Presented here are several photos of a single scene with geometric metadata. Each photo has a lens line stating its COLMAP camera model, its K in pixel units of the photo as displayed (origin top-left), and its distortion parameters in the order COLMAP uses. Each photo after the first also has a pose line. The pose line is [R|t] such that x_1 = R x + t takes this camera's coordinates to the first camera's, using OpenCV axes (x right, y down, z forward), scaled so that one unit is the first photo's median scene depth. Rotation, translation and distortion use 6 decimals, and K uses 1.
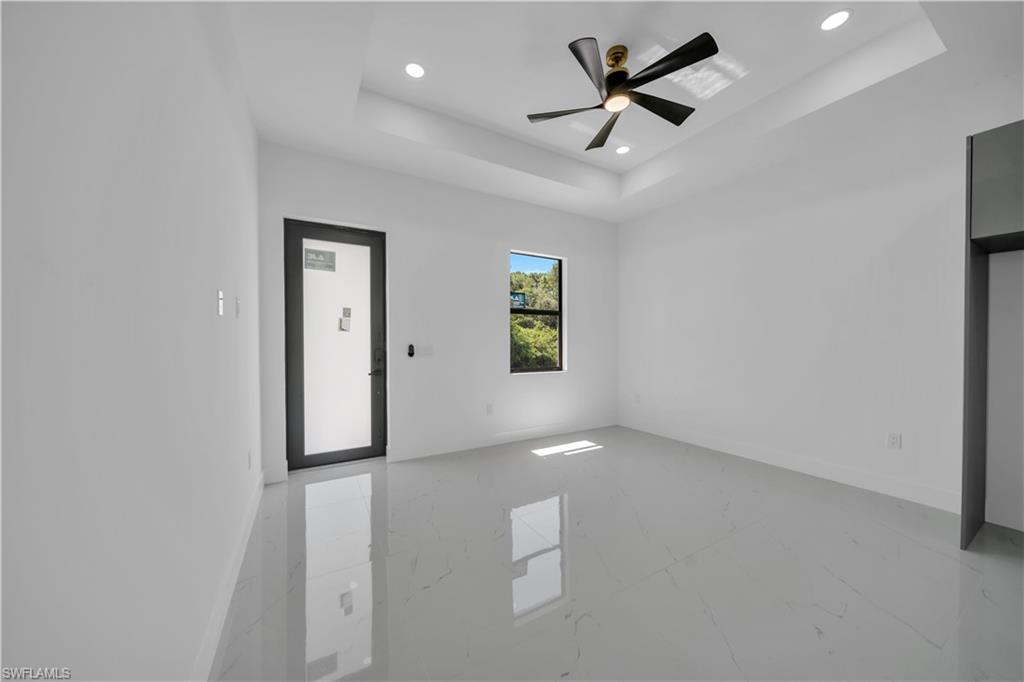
lens RADIAL K [[352.6, 0, 516.9], [0, 352.6, 344.1], [0, 0, 1]] dist [0.001421, -0.001371]
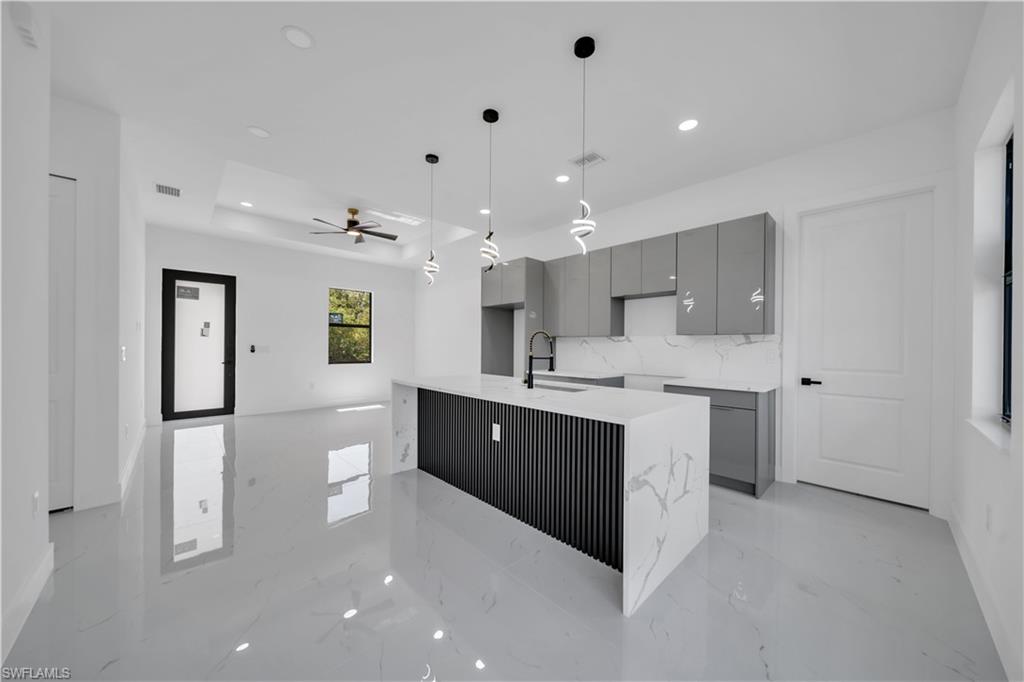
lens RADIAL K [[352.6, 0, 516.4], [0, 352.6, 345.3], [0, 0, 1]] dist [0.001421, -0.001371]
pose [[0.972896, 0.011067, 0.230978, 0.497265], [-0.009000, 0.999909, -0.010003, 0.006621], [-0.231068, 0.007653, 0.972908, -0.852465]]
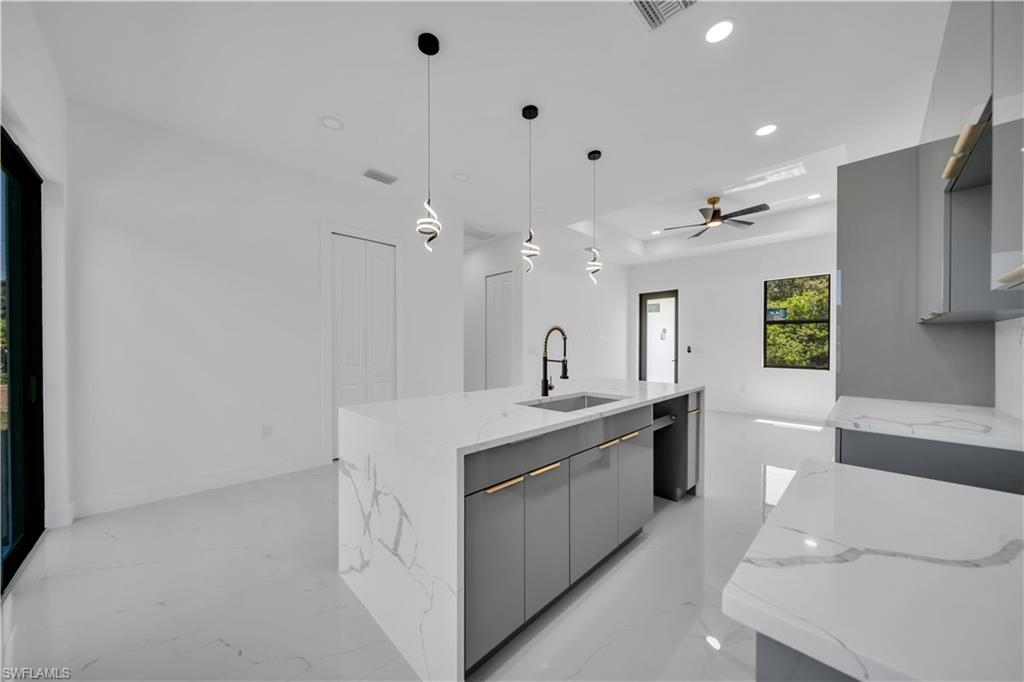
lens RADIAL K [[352.6, 0, 511.2], [0, 352.6, 348.5], [0, 0, 1]] dist [0.001421, -0.001371]
pose [[0.235509, 0.013991, -0.971771, 1.267851], [-0.008822, 0.999886, 0.012258, -0.001751], [0.971832, 0.005686, 0.235606, -0.361847]]
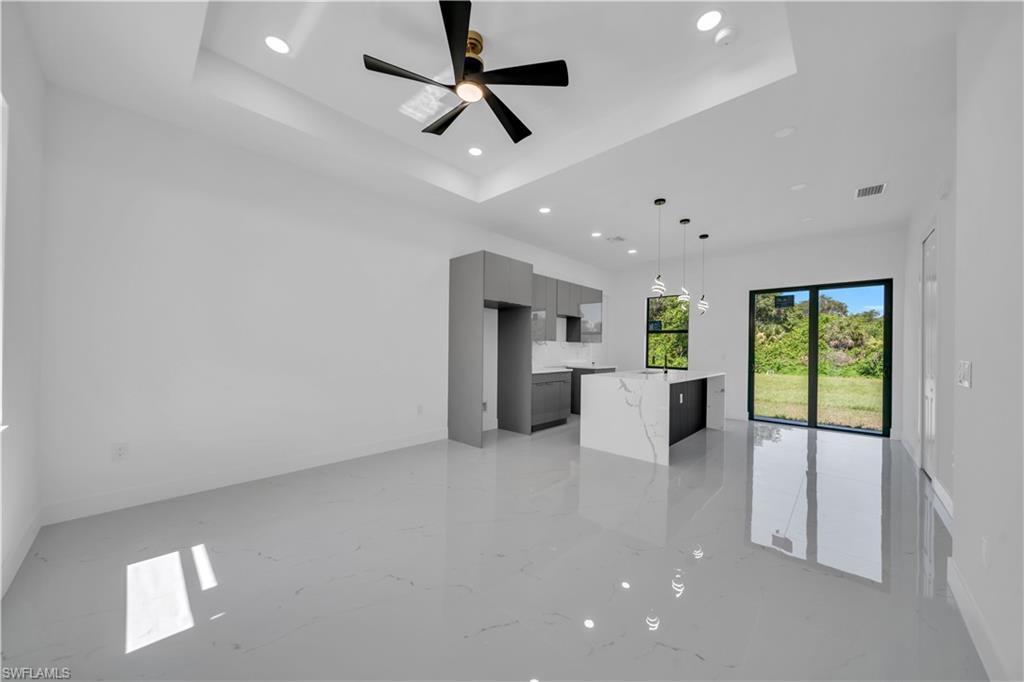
lens RADIAL K [[352.6, 0, 514.1], [0, 352.6, 347.3], [0, 0, 1]] dist [0.001421, -0.001371]
pose [[-0.273720, -0.001224, 0.961809, -0.422315], [-0.007676, 0.999970, -0.000912, -0.005845], [-0.961779, -0.007632, -0.273721, 0.743366]]
